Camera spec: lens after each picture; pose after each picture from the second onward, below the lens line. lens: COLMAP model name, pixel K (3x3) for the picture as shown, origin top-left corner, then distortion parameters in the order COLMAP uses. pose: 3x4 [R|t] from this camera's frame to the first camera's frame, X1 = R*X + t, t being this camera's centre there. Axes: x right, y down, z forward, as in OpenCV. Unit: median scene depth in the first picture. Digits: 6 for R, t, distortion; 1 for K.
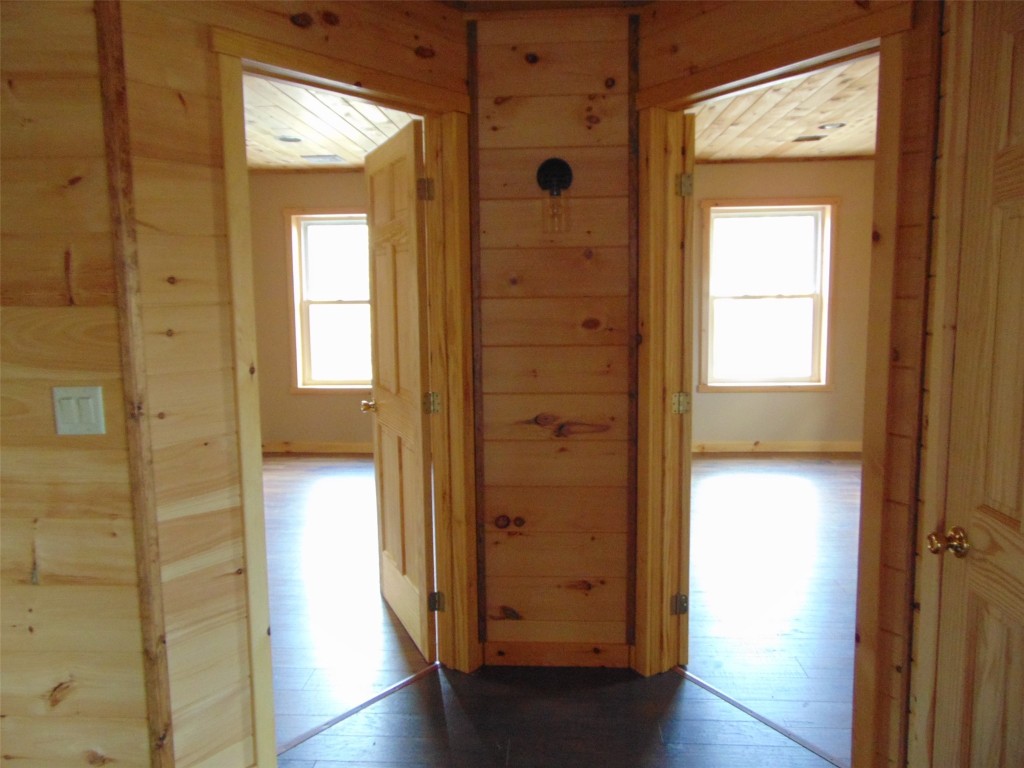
lens RADIAL K [[768.1, 0, 509.5], [0, 768.1, 386.6], [0, 0, 1]] dist [-0.036953, 0.066657]
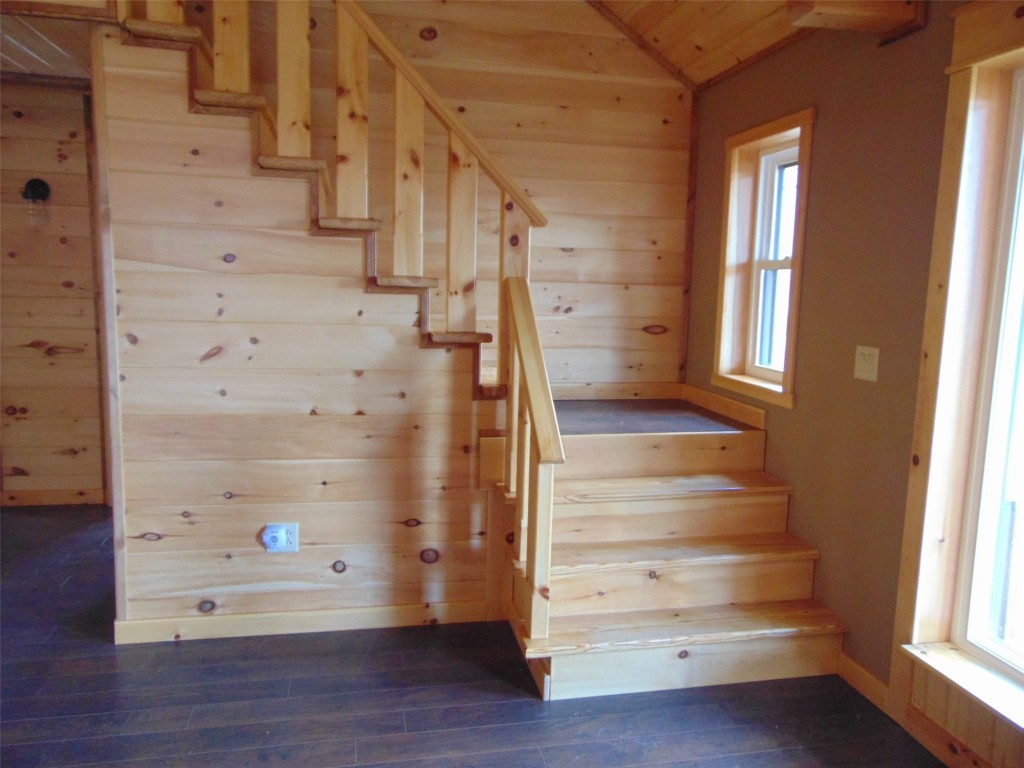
lens RADIAL K [[768.1, 0, 509.5], [0, 768.1, 386.6], [0, 0, 1]] dist [-0.036953, 0.066657]
pose [[0.963047, 0.007124, 0.269238, 0.542301], [-0.012142, 0.999782, 0.016977, 0.089007], [-0.269058, -0.019619, 0.962924, -0.753950]]
